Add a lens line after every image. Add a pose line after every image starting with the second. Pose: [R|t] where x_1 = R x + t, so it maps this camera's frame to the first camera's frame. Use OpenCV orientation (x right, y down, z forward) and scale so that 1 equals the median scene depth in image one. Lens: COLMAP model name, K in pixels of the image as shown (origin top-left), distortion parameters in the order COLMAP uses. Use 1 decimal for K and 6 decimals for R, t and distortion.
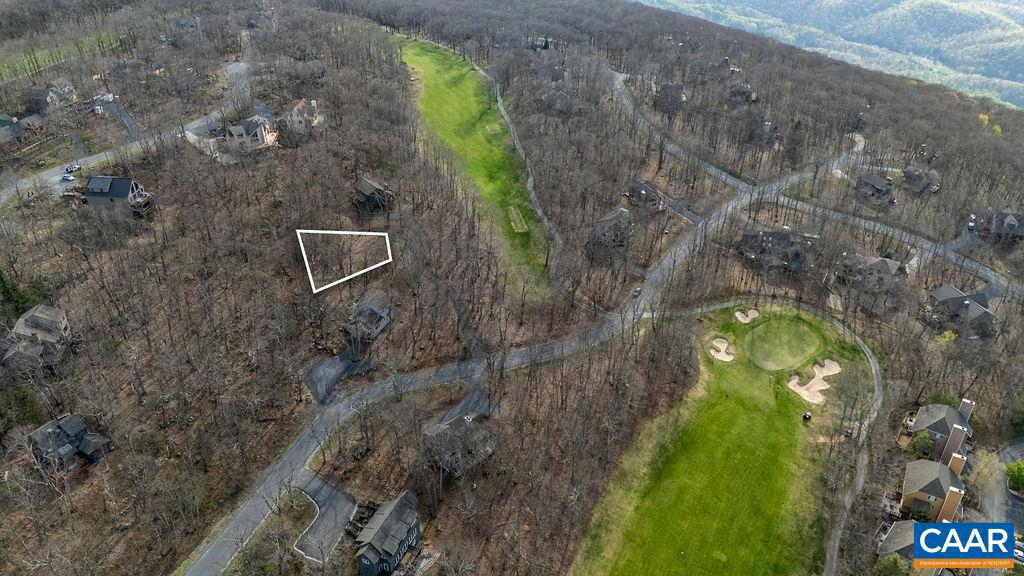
lens RADIAL K [[748.5, 0, 514.6], [0, 748.5, 284.7], [0, 0, 1]] dist [0.064205, -0.054720]
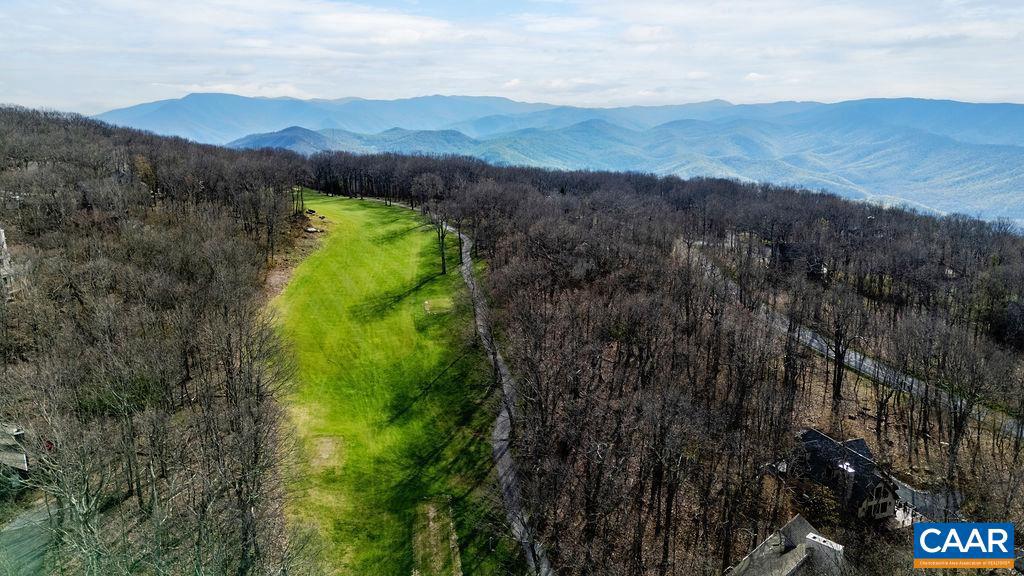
lens RADIAL K [[748.5, 0, 512.0], [0, 748.5, 285.2], [0, 0, 1]] dist [0.064205, -0.054720]
pose [[0.999107, 0.009485, -0.041182, 0.037361], [-0.021652, 0.951758, -0.306086, -0.085262], [0.036292, 0.306704, 0.951113, 0.596023]]
